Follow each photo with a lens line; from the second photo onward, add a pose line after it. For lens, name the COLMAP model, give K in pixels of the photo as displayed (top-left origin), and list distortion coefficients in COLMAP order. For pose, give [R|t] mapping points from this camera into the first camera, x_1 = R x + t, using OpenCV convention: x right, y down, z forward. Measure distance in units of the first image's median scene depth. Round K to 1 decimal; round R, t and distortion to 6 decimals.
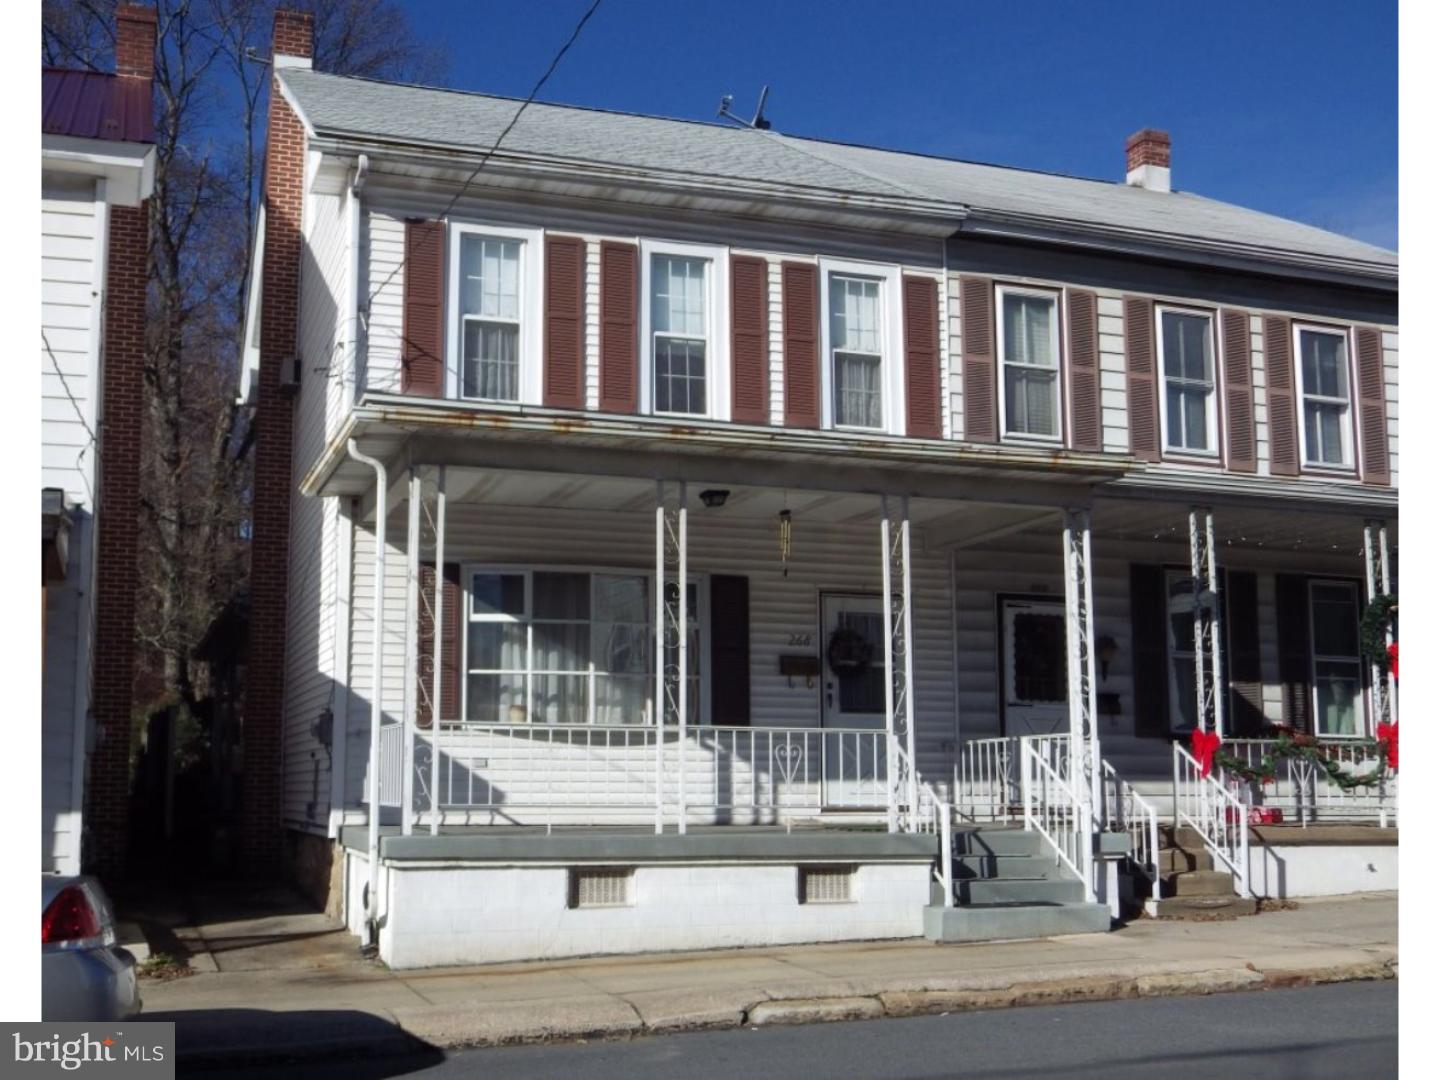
lens RADIAL K [[1474.6, 0, 720.0], [0, 1474.6, 540.0], [0, 0, 1]] dist [-0.009113, -0.015180]
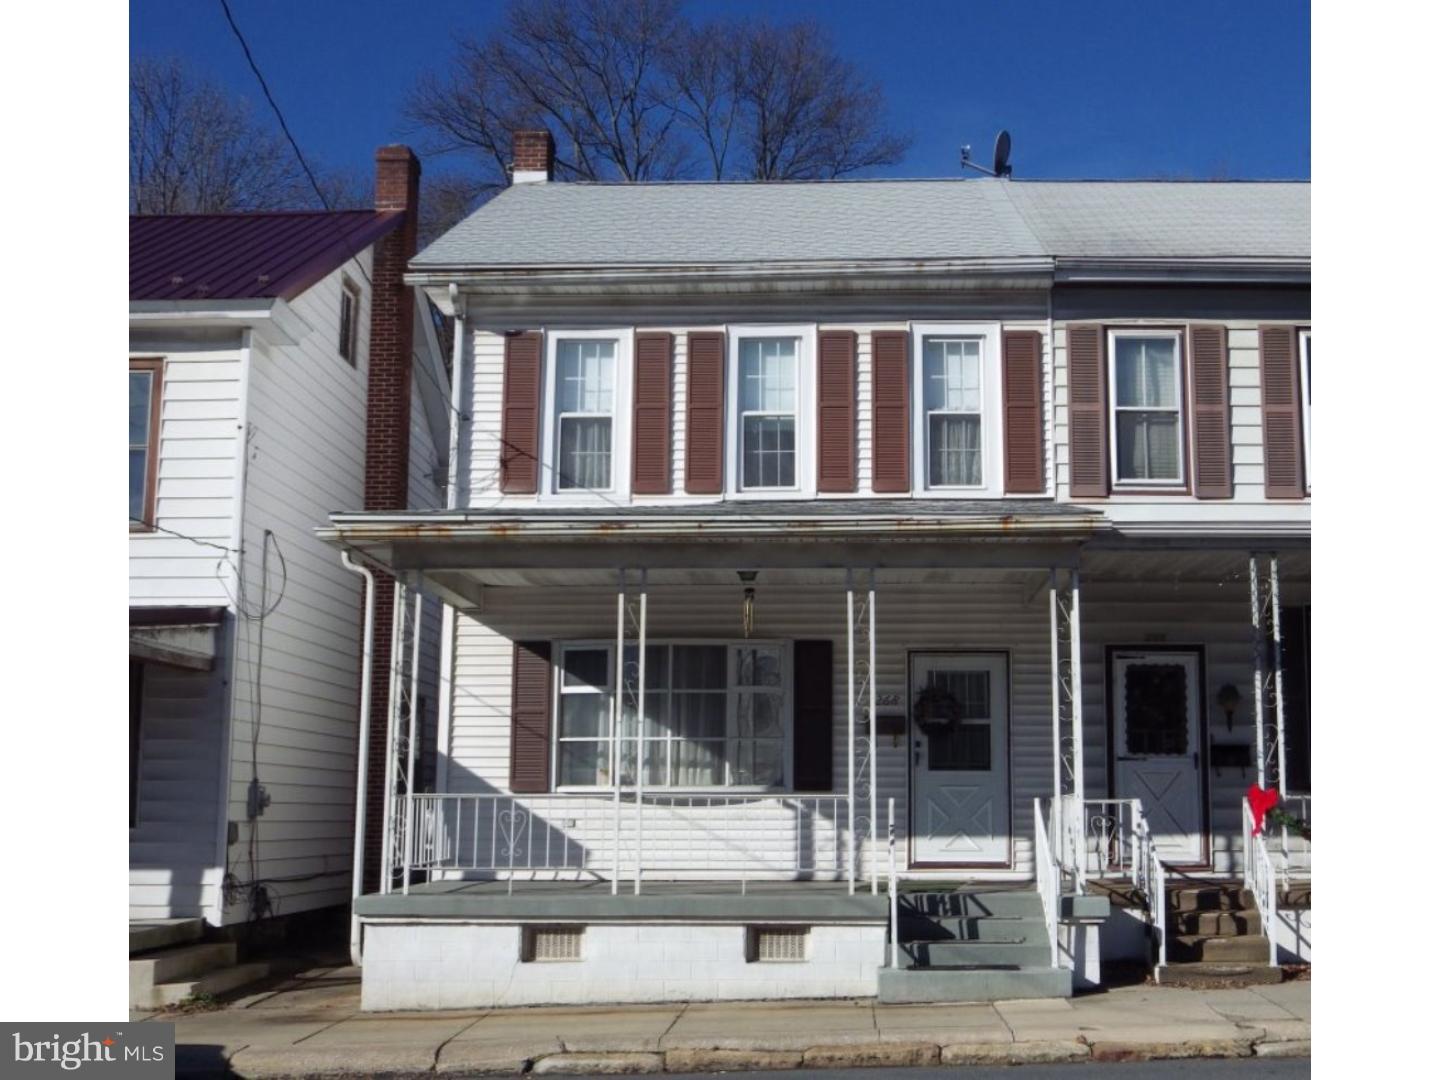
lens RADIAL K [[1474.6, 0, 720.0], [0, 1474.6, 540.0], [0, 0, 1]] dist [-0.009113, -0.015180]
pose [[0.955802, -0.058199, -0.288194, 0.253663], [0.051008, 0.998172, -0.032405, -0.016700], [0.289554, 0.016272, 0.957023, -0.019588]]
